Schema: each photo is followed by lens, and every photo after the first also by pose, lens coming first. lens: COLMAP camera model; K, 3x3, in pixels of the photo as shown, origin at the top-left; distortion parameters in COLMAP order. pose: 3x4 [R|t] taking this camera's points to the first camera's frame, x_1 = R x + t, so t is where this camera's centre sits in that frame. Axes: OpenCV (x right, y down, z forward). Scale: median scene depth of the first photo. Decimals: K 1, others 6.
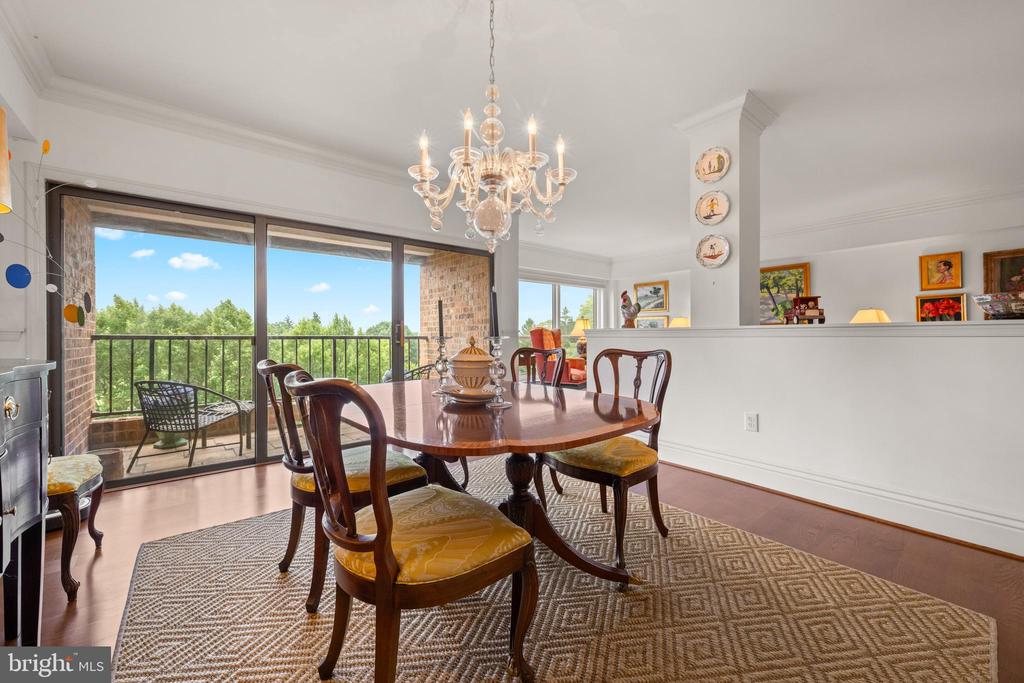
lens RADIAL K [[406.3, 0, 510.3], [0, 406.3, 339.6], [0, 0, 1]] dist [-0.001673, -0.000060]
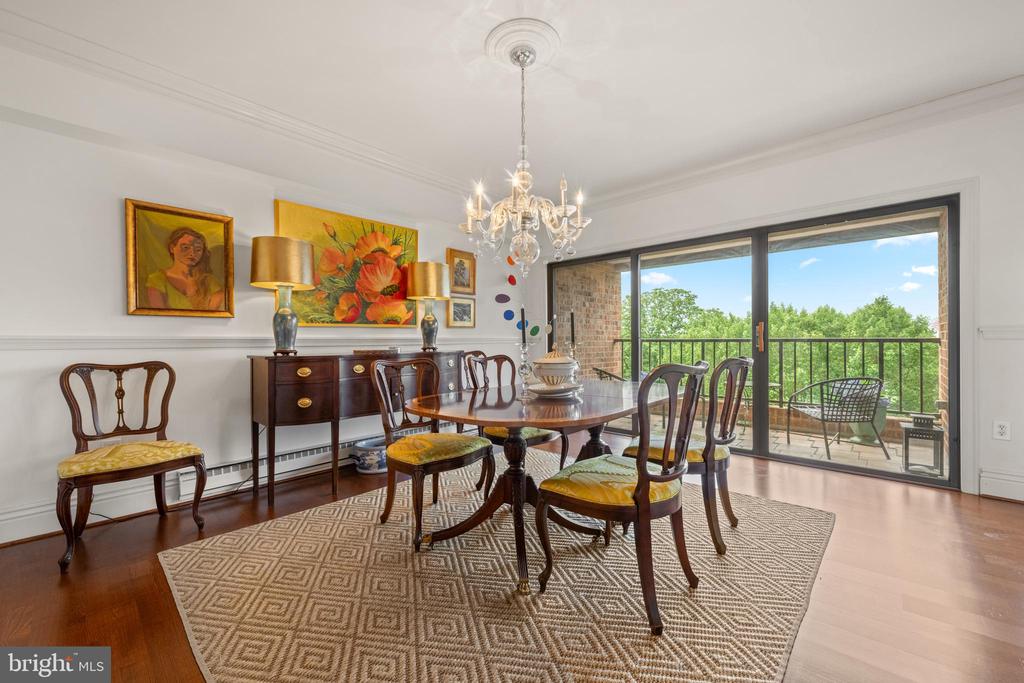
lens RADIAL K [[406.3, 0, 508.9], [0, 406.3, 346.1], [0, 0, 1]] dist [-0.001673, -0.000060]
pose [[0.144775, 0.014276, -0.989362, 0.408364], [-0.001688, 0.999898, 0.014181, -0.004063], [0.989463, -0.000383, 0.144784, 0.265242]]
